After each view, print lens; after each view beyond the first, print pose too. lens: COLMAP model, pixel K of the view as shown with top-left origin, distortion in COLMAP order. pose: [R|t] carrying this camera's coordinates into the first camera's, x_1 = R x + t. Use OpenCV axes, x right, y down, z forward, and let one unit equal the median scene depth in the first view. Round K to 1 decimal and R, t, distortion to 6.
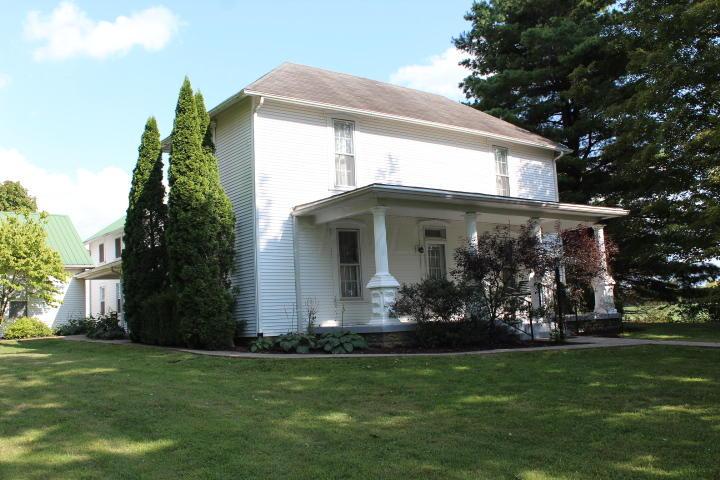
lens RADIAL K [[695.1, 0, 335.4], [0, 695.1, 240.5], [0, 0, 1]] dist [-0.012027, -0.011239]
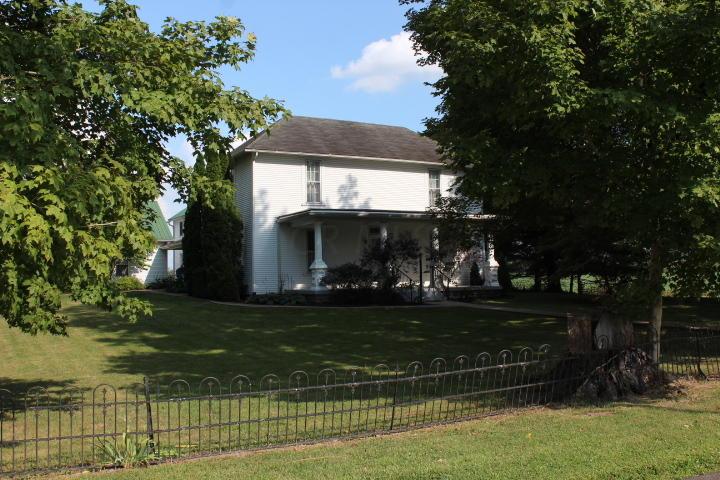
lens RADIAL K [[695.1, 0, 335.4], [0, 695.1, 240.5], [0, 0, 1]] dist [-0.012027, -0.011239]
pose [[0.990359, 0.017849, -0.137373, 0.302128], [-0.009160, 0.997932, 0.063622, -0.098180], [0.138224, -0.061750, 0.988474, -0.612380]]
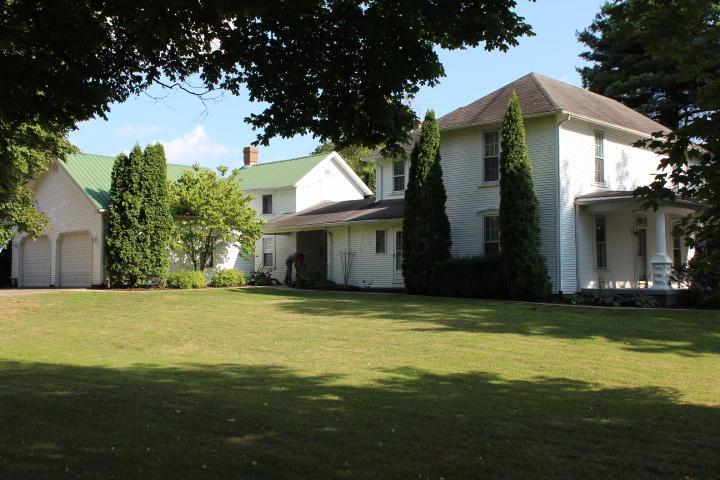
lens RADIAL K [[873.0, 0, 360.0], [0, 873.0, 240.0], [0, 0, 1]] dist [-0.075946, 0.034253]
pose [[0.979037, 0.056440, 0.195708, -0.776037], [-0.068860, 0.995983, 0.057243, -0.034660], [-0.191691, -0.069519, 0.978990, -0.545101]]
